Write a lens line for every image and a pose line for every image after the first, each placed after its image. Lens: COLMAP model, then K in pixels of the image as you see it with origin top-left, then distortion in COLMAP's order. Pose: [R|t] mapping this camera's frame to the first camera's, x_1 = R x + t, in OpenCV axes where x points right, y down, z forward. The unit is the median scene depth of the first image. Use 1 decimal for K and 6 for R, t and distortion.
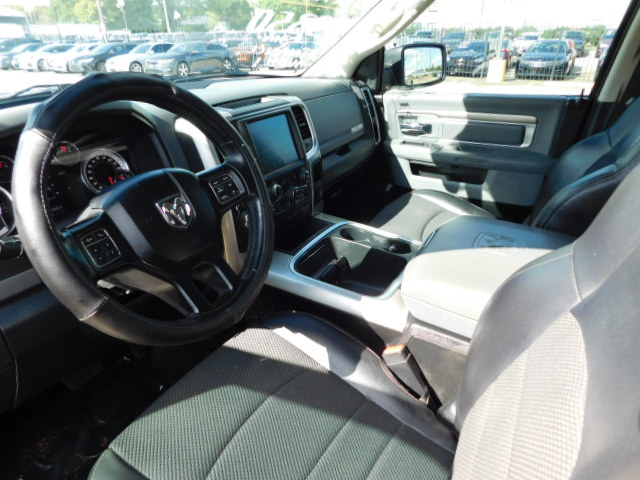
lens RADIAL K [[421.3, 0, 324.8], [0, 421.3, 241.6], [0, 0, 1]] dist [-0.049960, 0.041956]
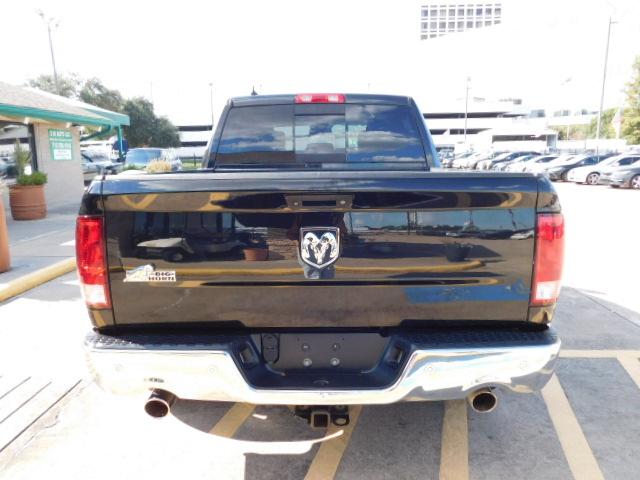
lens RADIAL K [[475.5, 0, 321.0], [0, 475.5, 237.2], [0, 0, 1]] dist [0.017952, -0.001930]
pose [[0.482387, 0.156324, -0.861897, 0.254160], [-0.389084, 0.919793, -0.050938, 0.038988], [0.784804, 0.359922, 0.504519, -0.070821]]
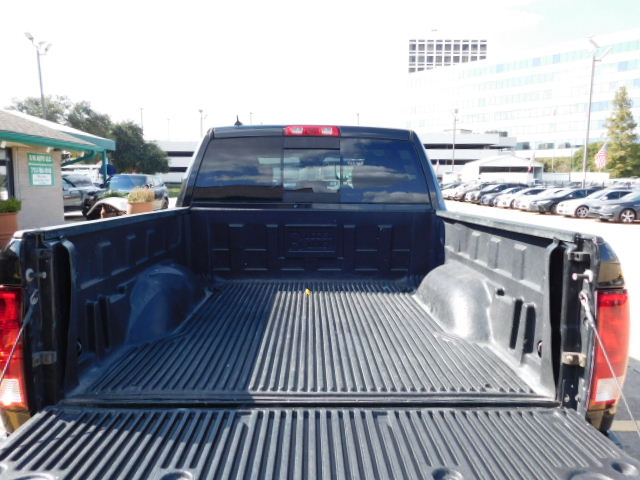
lens RADIAL K [[475.5, 0, 320.9], [0, 475.5, 237.8], [0, 0, 1]] dist [0.017952, -0.001930]
pose [[0.502430, 0.116046, -0.856795, 0.233355], [-0.399470, 0.910001, -0.111000, 0.031079], [0.766803, 0.398034, 0.503569, -0.063071]]
